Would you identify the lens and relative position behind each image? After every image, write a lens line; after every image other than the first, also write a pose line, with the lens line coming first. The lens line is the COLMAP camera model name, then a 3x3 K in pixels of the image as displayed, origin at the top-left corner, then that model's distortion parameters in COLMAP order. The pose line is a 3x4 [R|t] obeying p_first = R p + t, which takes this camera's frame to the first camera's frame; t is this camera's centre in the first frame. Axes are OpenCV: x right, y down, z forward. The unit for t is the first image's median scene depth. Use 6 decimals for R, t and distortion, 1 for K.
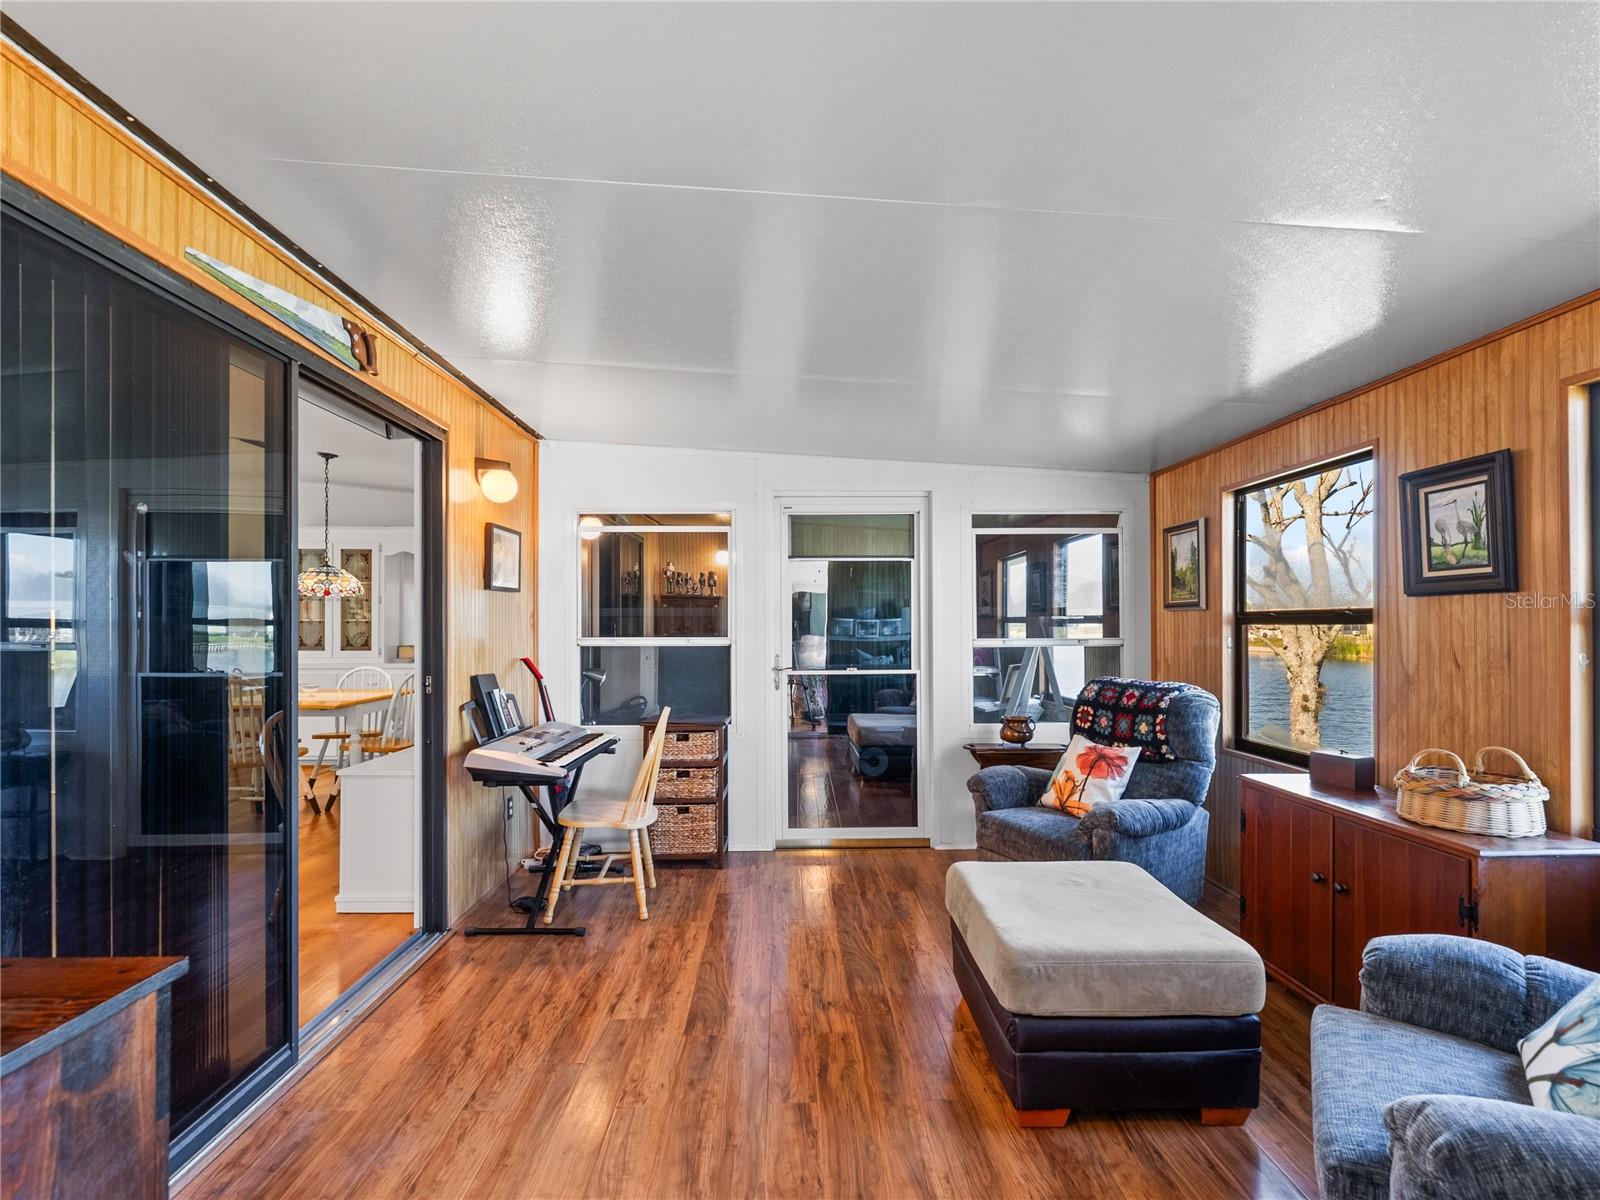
lens RADIAL K [[729.6, 0, 797.3], [0, 729.6, 616.2], [0, 0, 1]] dist [-0.003876, -0.000518]
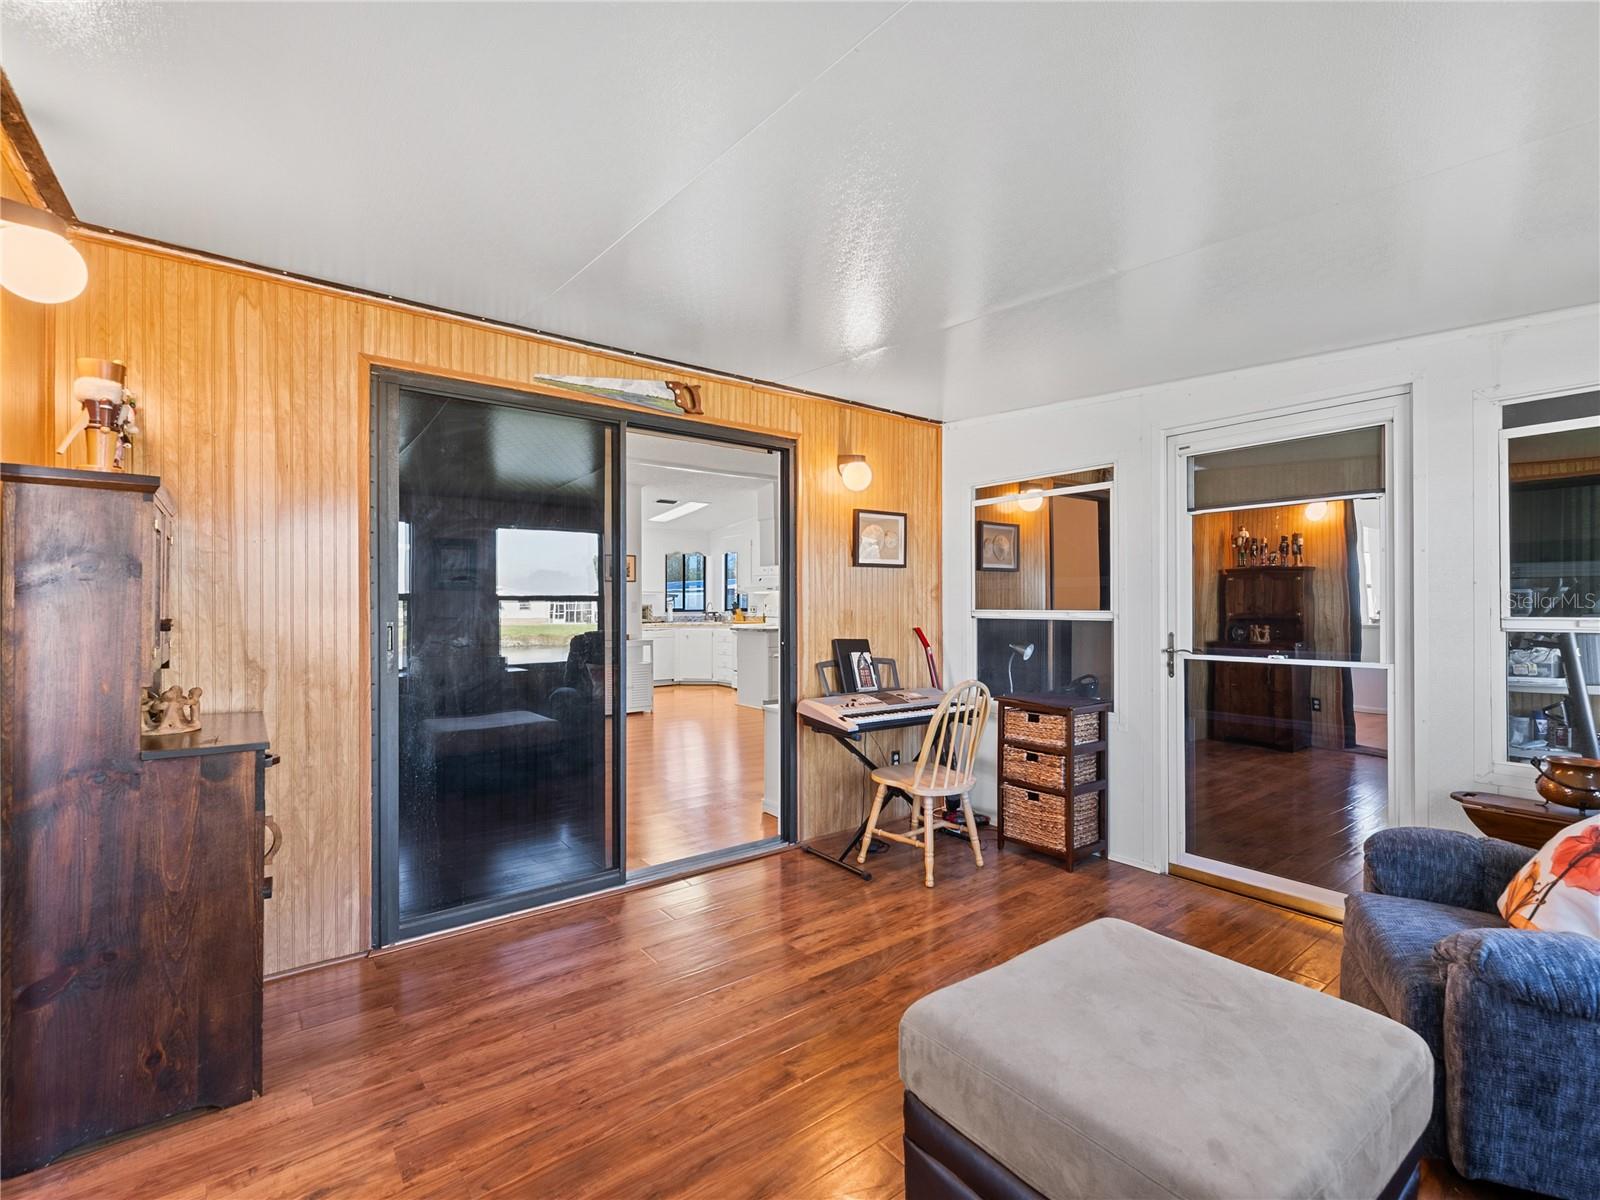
lens RADIAL K [[729.6, 0, 805.7], [0, 729.6, 599.0], [0, 0, 1]] dist [-0.003876, -0.000518]
pose [[0.596443, -0.004198, -0.802644, 0.457810], [0.009775, 0.999950, 0.002034, 0.011862], [0.802596, -0.009059, 0.596454, 0.240850]]
